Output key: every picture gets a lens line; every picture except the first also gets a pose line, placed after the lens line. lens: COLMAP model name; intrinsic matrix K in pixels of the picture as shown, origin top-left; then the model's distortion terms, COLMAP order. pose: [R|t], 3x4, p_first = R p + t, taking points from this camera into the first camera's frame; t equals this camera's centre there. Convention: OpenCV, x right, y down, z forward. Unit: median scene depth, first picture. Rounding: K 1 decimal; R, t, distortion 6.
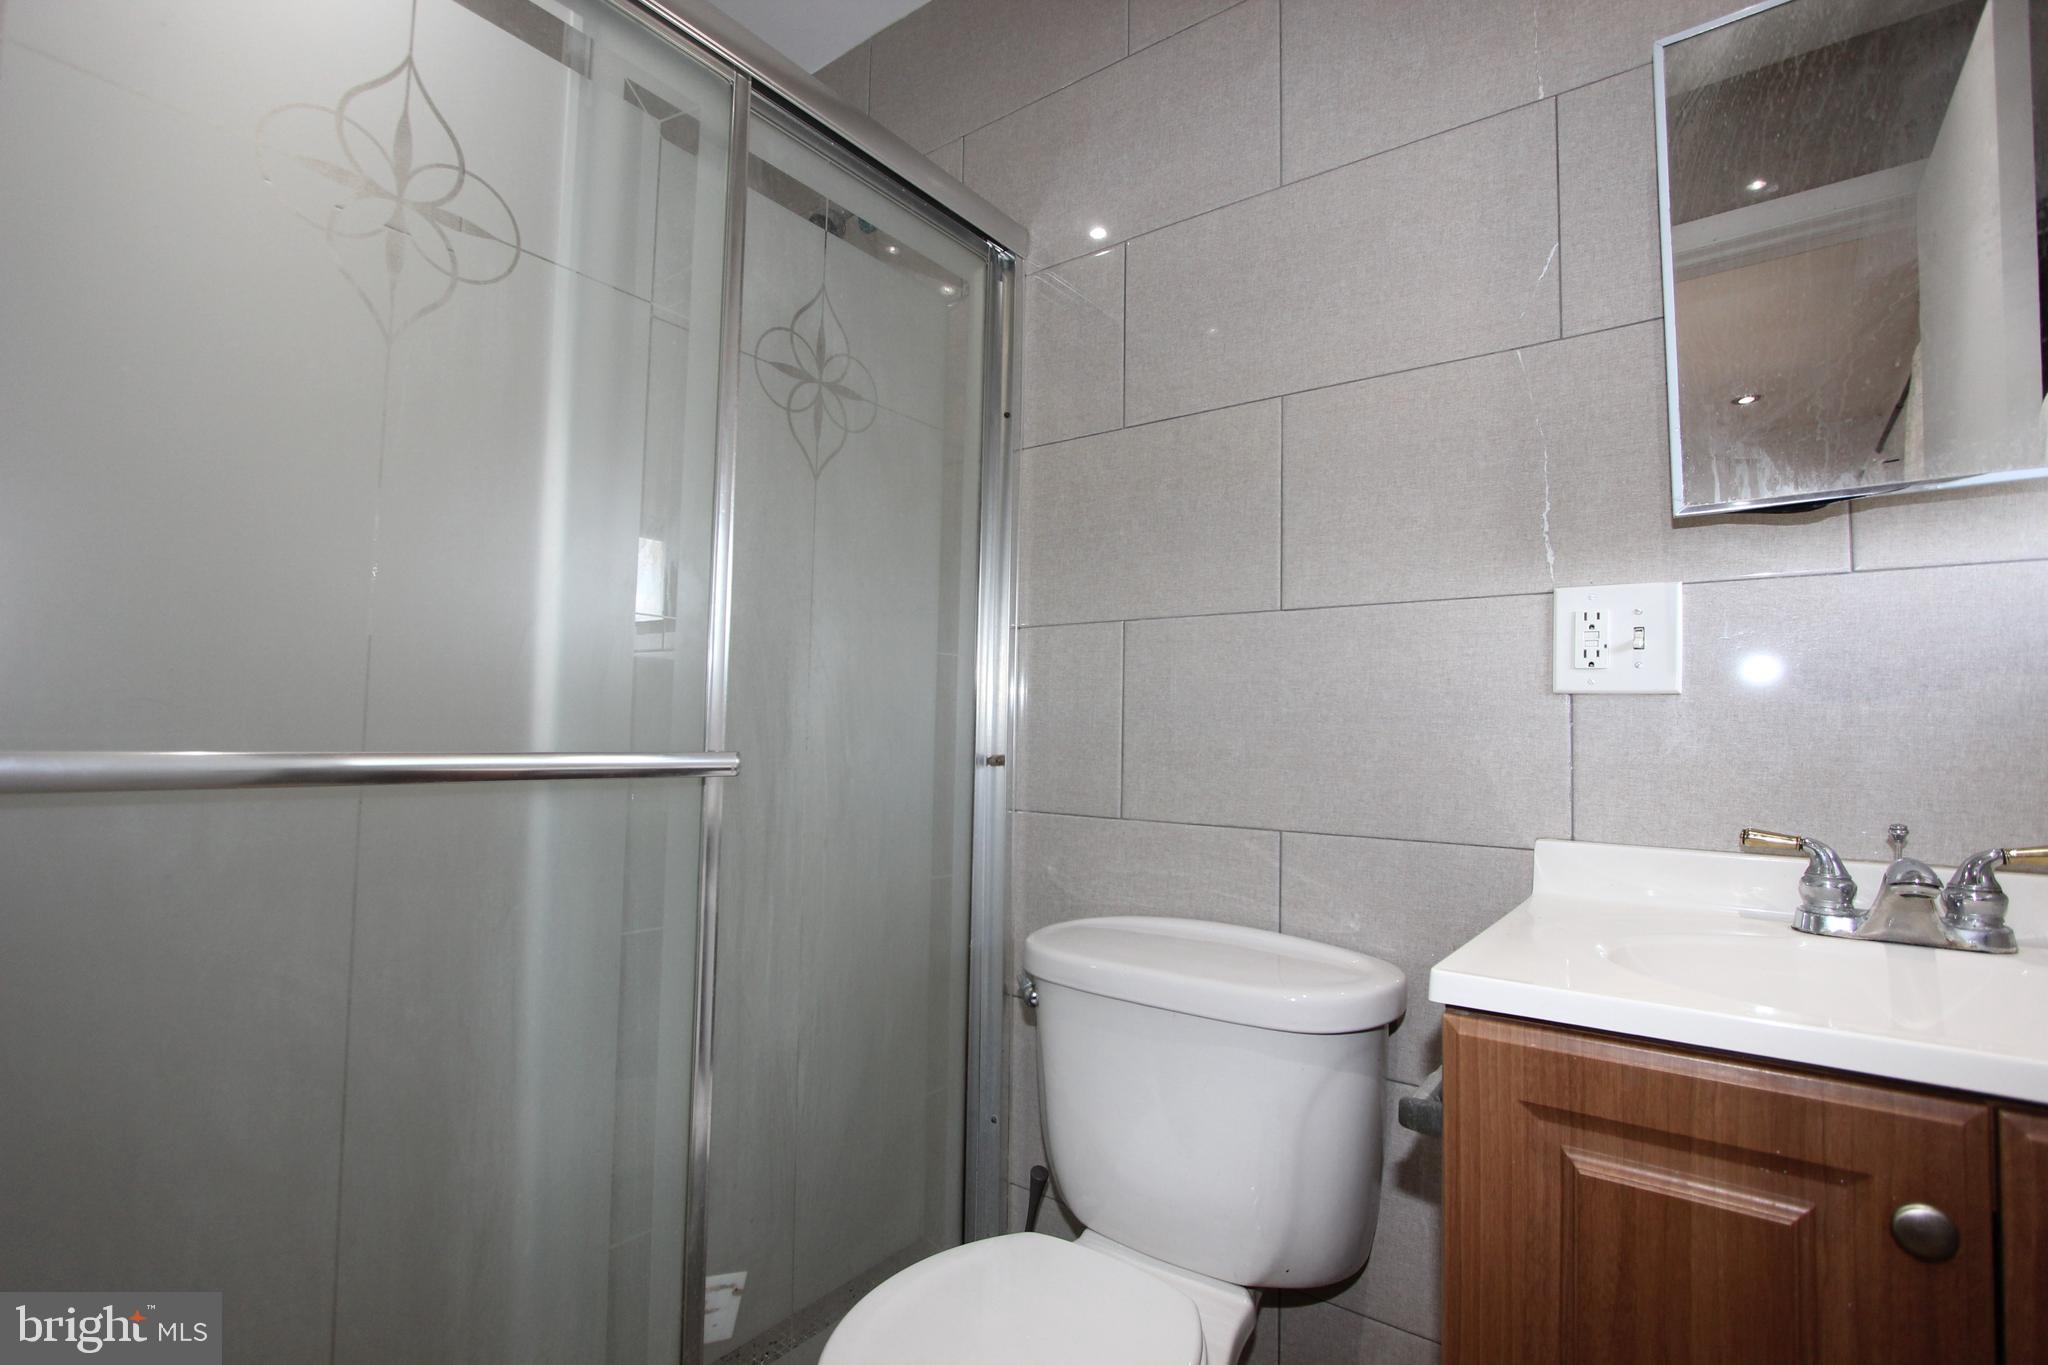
lens RADIAL K [[947.8, 0, 1020.9], [0, 947.8, 679.6], [0, 0, 1]] dist [-0.015130, 0.001570]
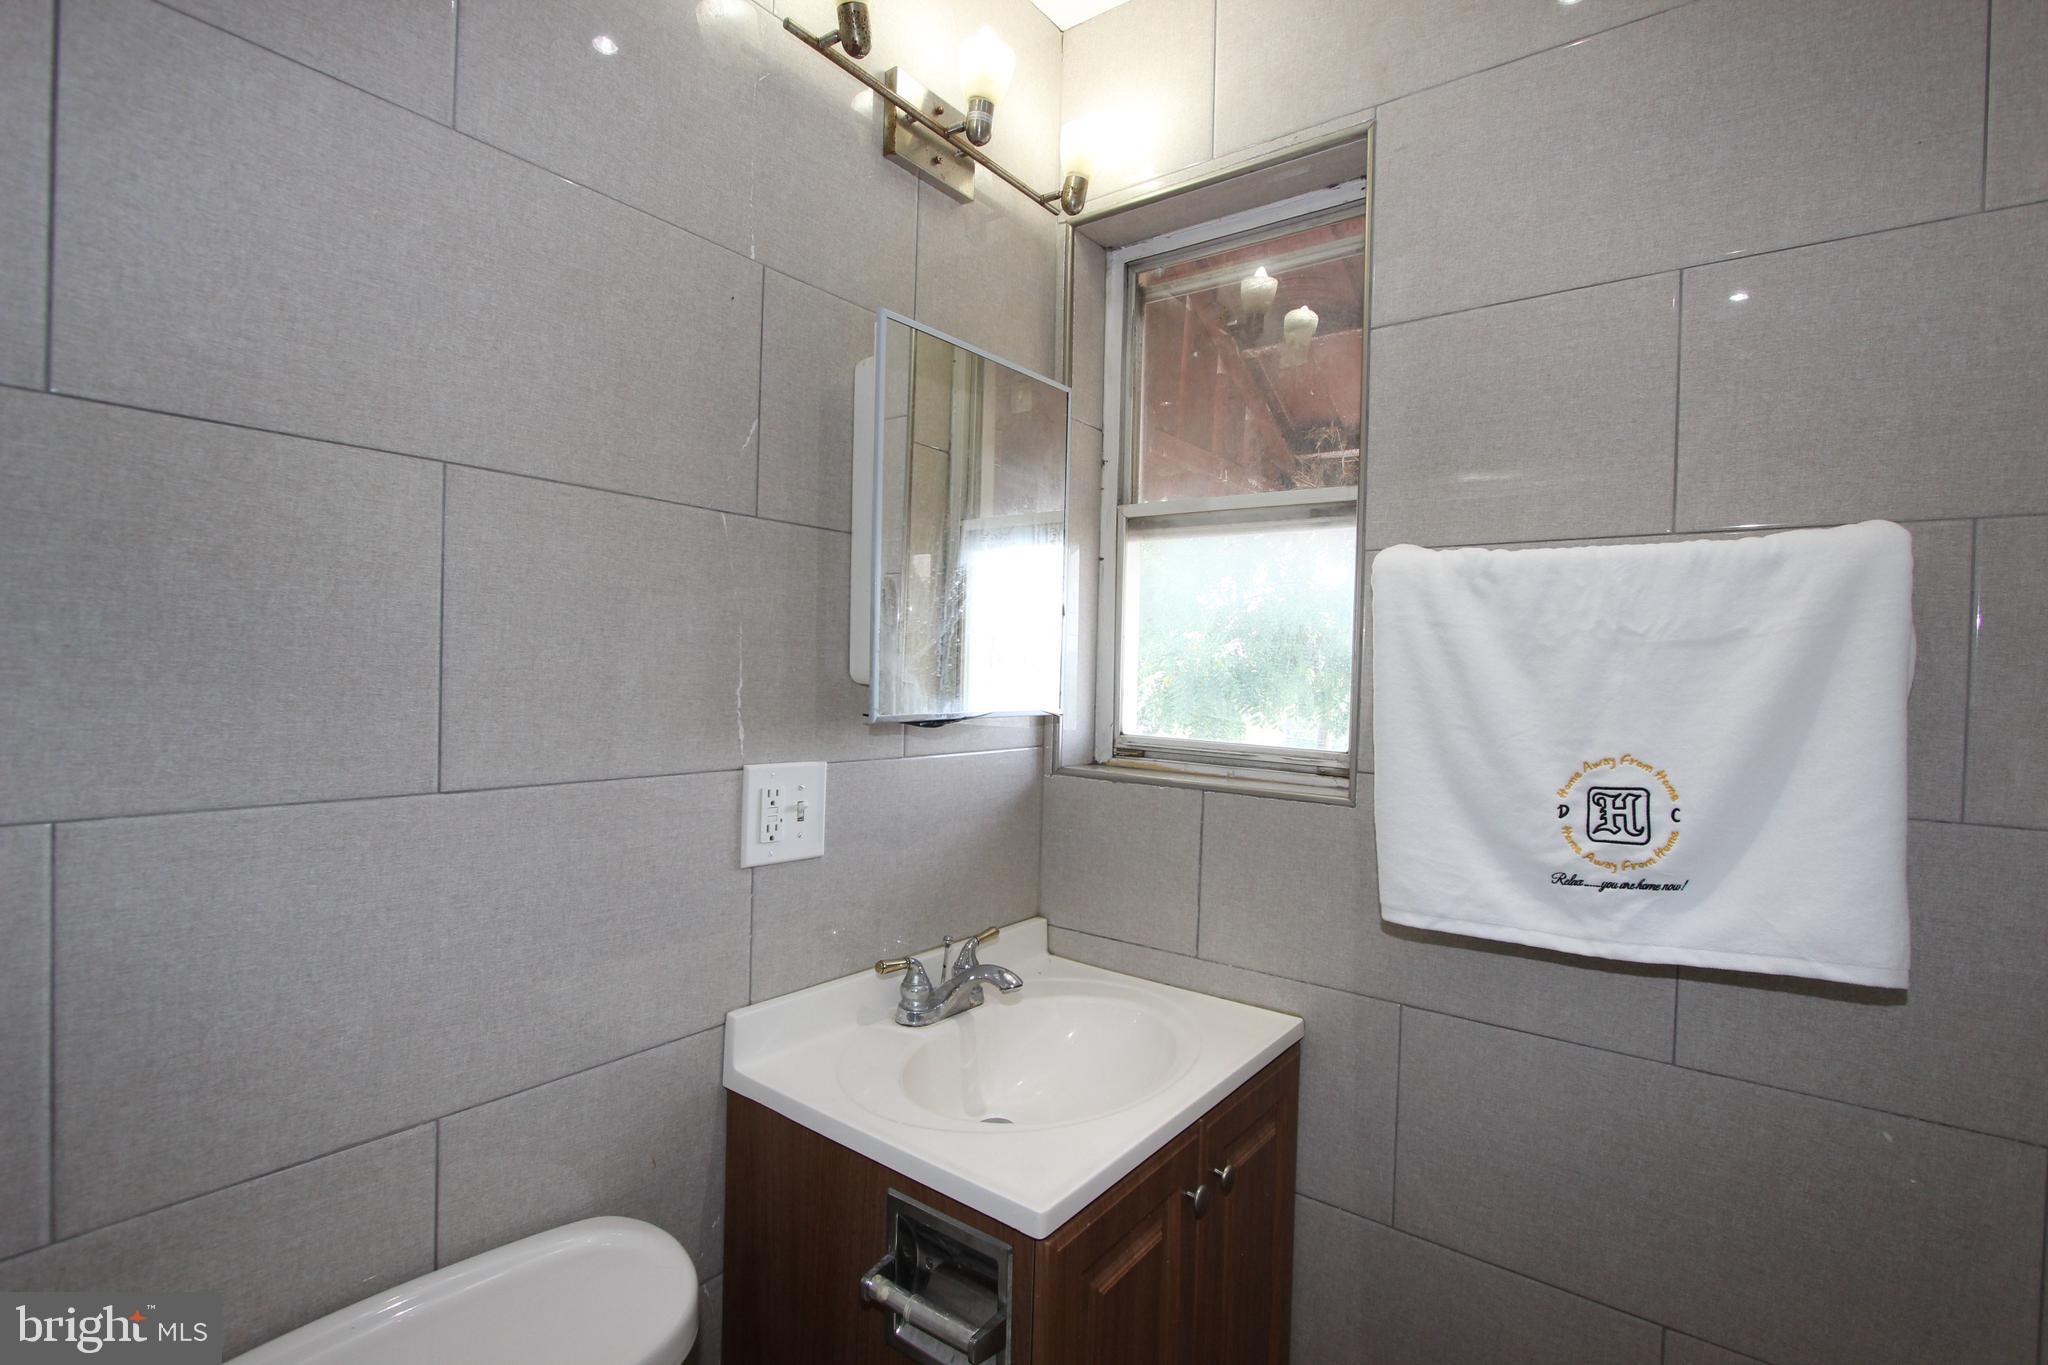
lens RADIAL K [[947.8, 0, 1014.4], [0, 947.8, 687.0], [0, 0, 1]] dist [-0.015130, 0.001570]
pose [[0.005605, -0.033053, 0.999438, -0.435212], [-0.078848, 0.996327, 0.033392, -0.229385], [-0.996871, -0.078991, 0.002978, 0.686978]]
